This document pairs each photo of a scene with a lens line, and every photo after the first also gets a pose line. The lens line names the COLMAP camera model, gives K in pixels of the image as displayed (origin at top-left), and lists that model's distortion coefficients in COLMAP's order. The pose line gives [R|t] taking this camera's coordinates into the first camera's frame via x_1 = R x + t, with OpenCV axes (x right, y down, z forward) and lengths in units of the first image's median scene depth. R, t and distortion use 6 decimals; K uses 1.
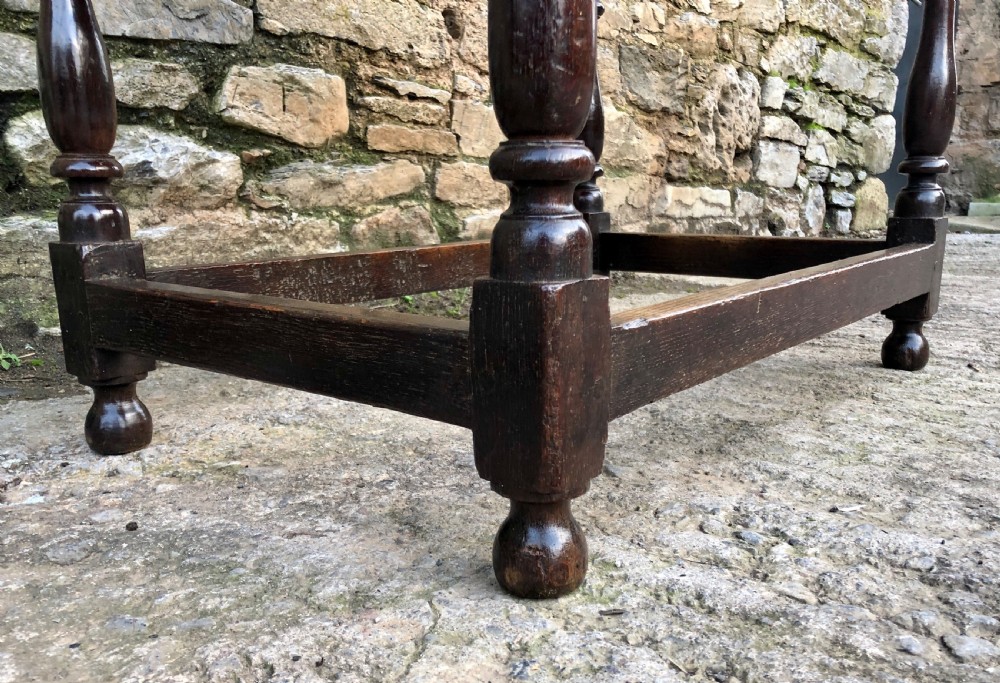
lens RADIAL K [[898.4, 0, 515.6], [0, 898.4, 397.2], [0, 0, 1]] dist [0.003650, 0.013964]
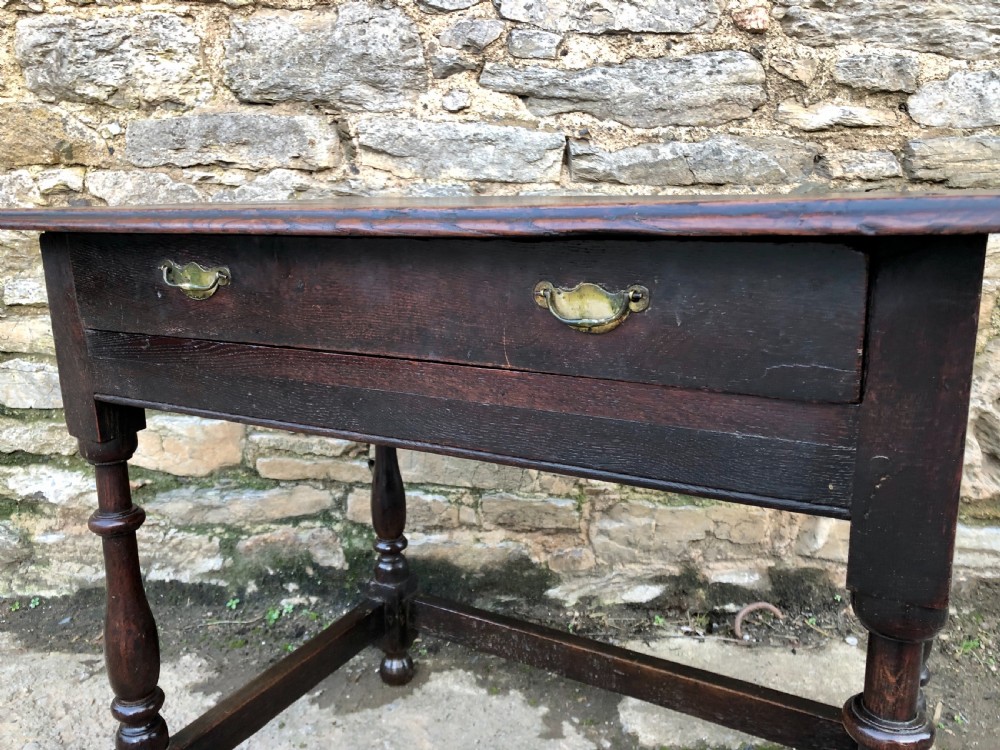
lens RADIAL K [[824.7, 0, 501.8], [0, 824.7, 370.4], [0, 0, 1]] dist [0.021777, -0.011365]
pose [[0.577764, 0.172733, -0.797717, 0.837755], [-0.183755, 0.979787, 0.079069, -0.572612], [0.795250, 0.100901, 0.597826, 0.660704]]
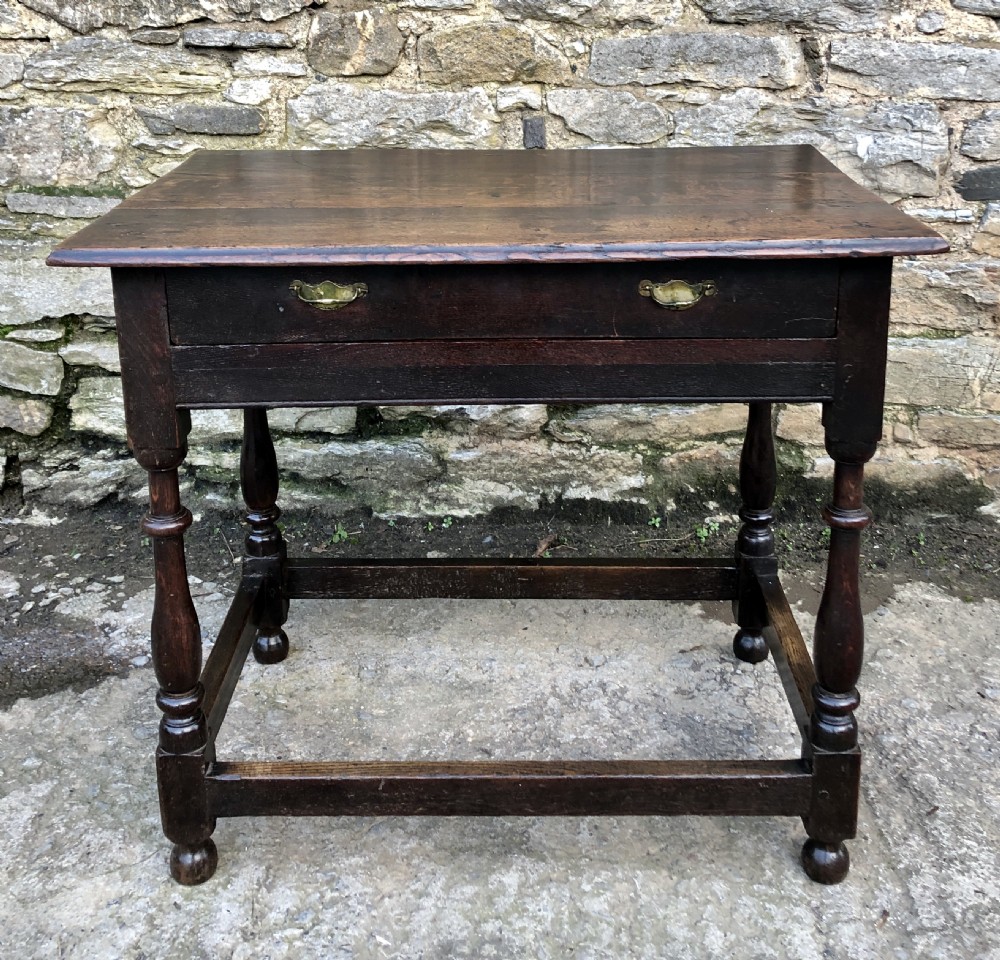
lens RADIAL K [[1249.7, 0, 509.1], [0, 1249.7, 272.0], [0, 0, 1]] dist [0.188503, -0.633520]
pose [[0.606084, 0.205402, -0.768422, 0.886395], [-0.185866, 0.975909, 0.114264, -0.586141], [0.773380, 0.073570, 0.629660, -0.131931]]
